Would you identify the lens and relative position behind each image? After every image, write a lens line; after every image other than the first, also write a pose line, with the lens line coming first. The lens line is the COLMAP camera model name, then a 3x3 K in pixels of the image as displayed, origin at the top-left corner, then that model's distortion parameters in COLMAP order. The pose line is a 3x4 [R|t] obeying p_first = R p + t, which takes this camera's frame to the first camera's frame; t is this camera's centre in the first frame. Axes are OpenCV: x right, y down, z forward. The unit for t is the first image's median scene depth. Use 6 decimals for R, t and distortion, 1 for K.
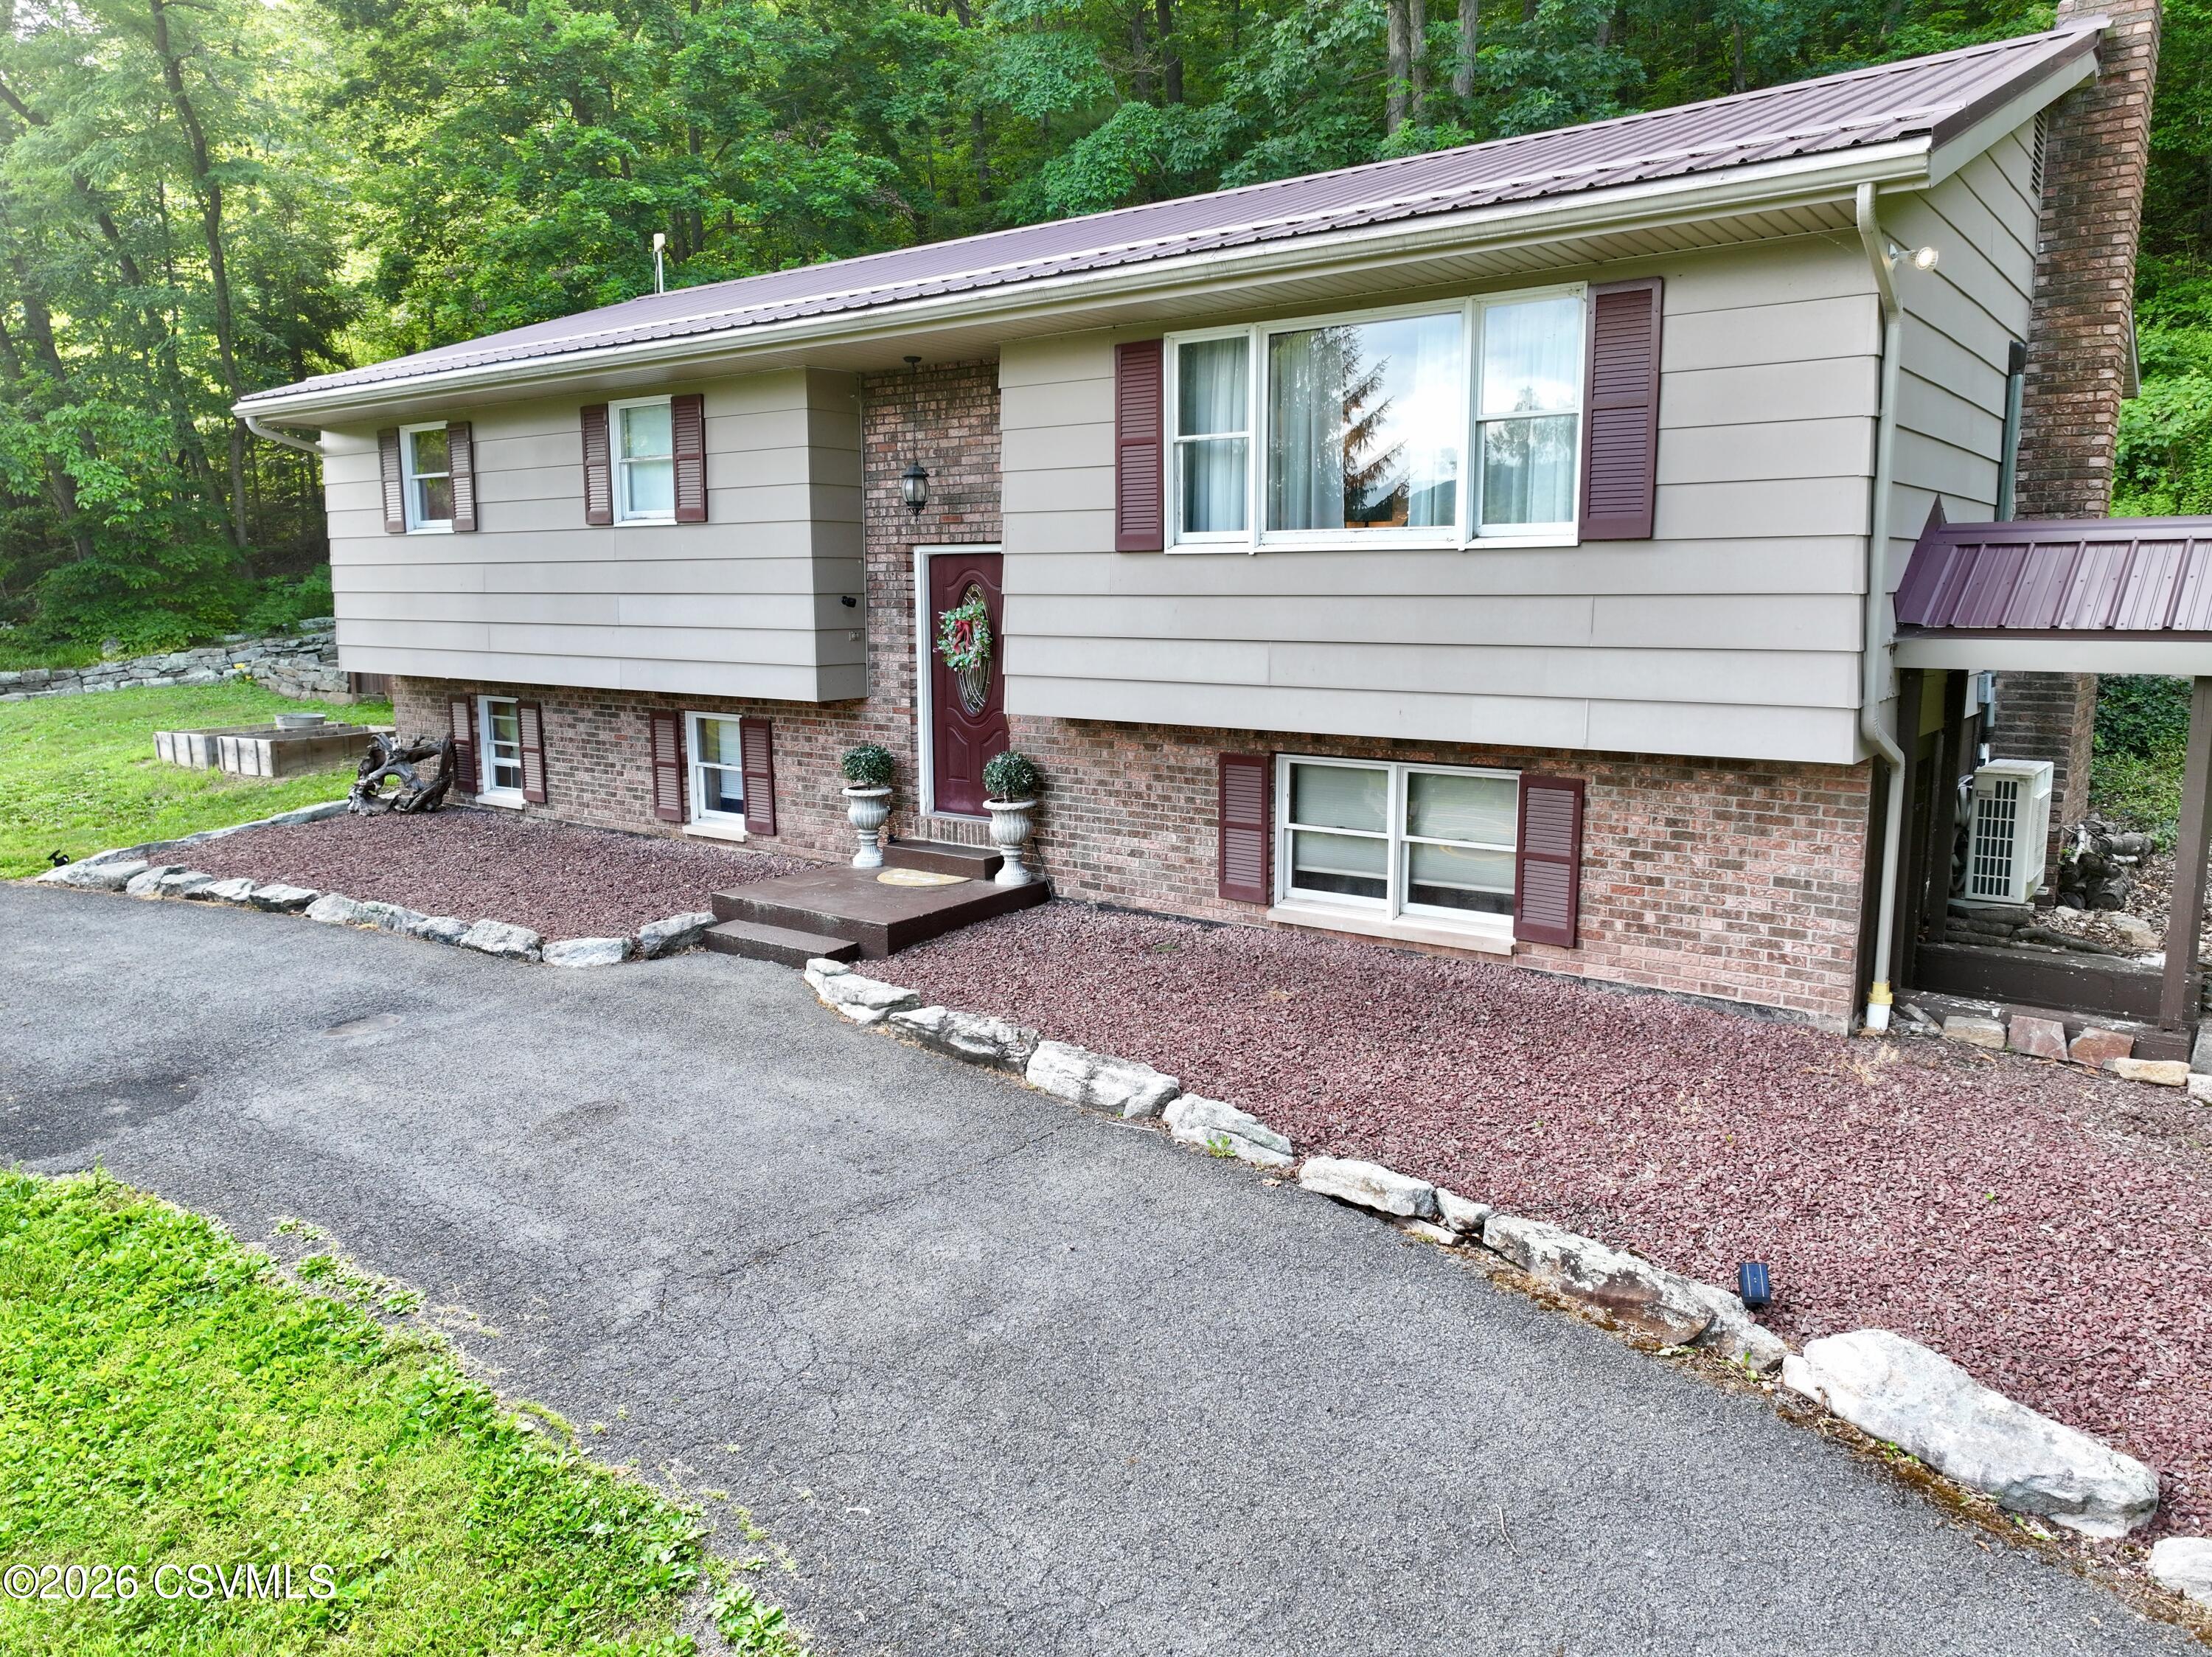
lens RADIAL K [[1557.2, 0, 1112.8], [0, 1557.2, 830.4], [0, 0, 1]] dist [0.000551, 0.015047]
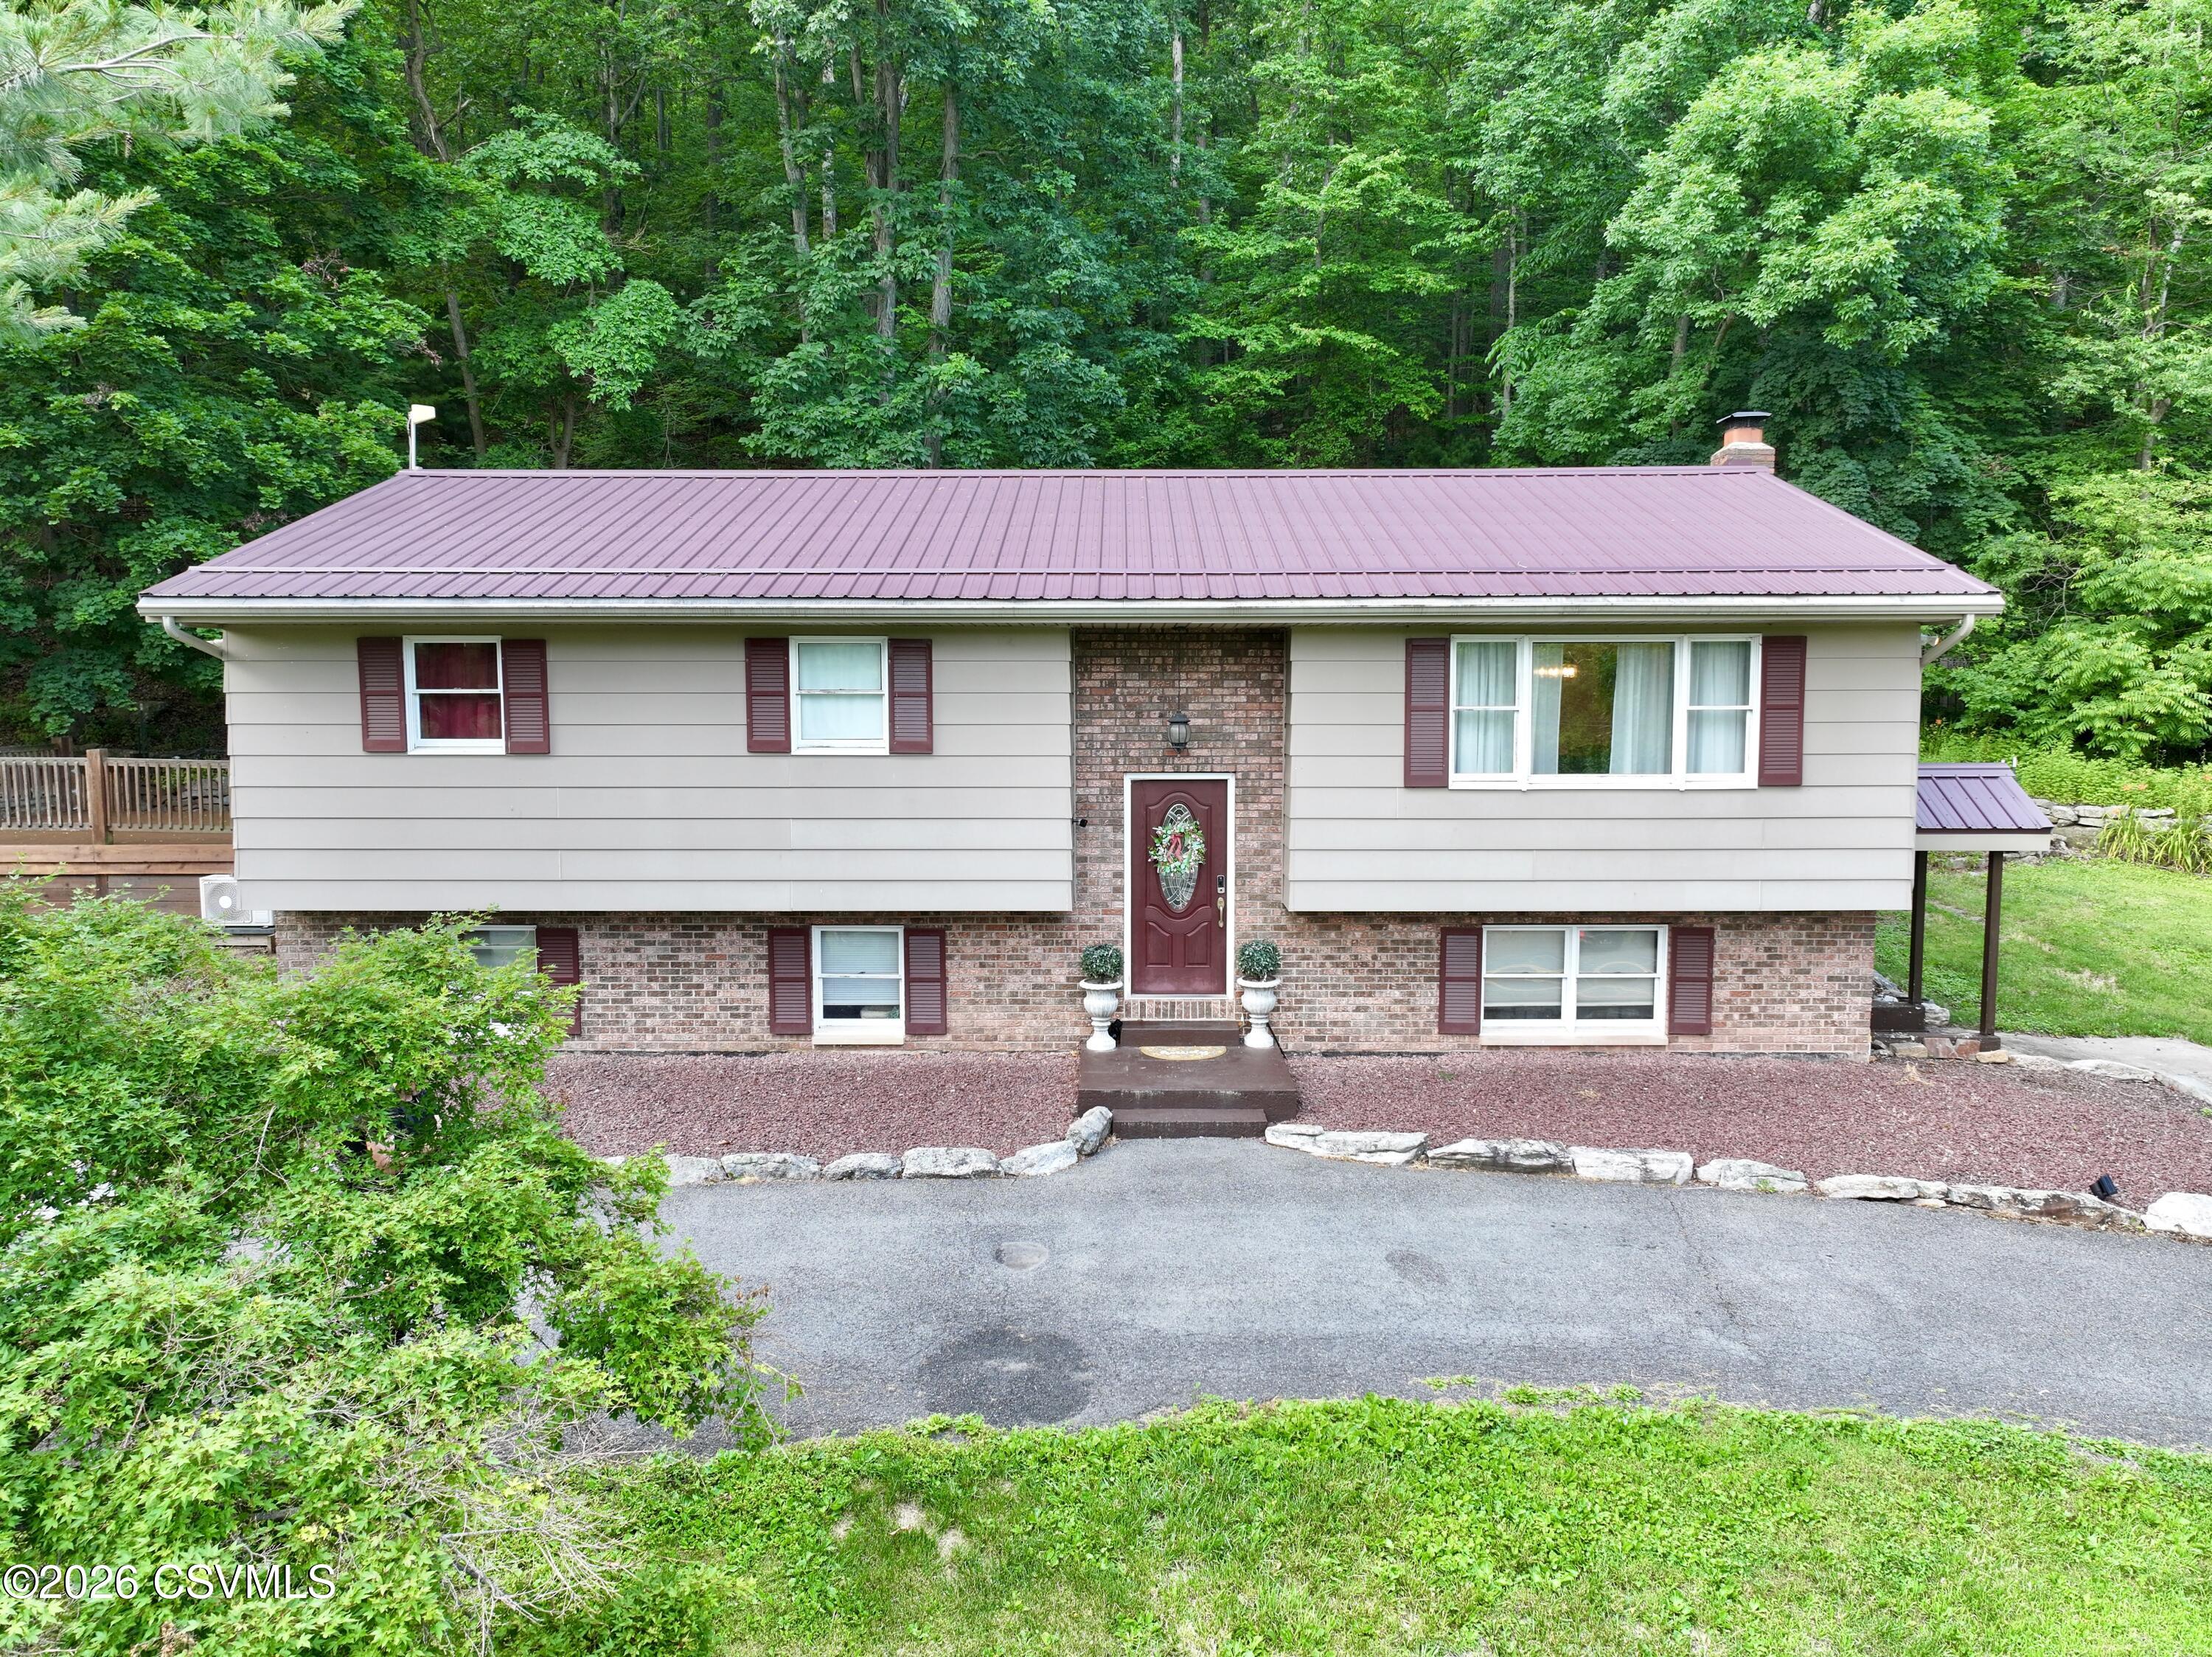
lens RADIAL K [[1557.2, 0, 1112.8], [0, 1557.2, 830.4], [0, 0, 1]] dist [0.000551, 0.015047]
pose [[0.798987, -0.053231, 0.598987, -0.940360], [0.092350, 0.995120, -0.034751, -0.109828], [-0.594214, 0.083082, 0.800004, 0.068002]]
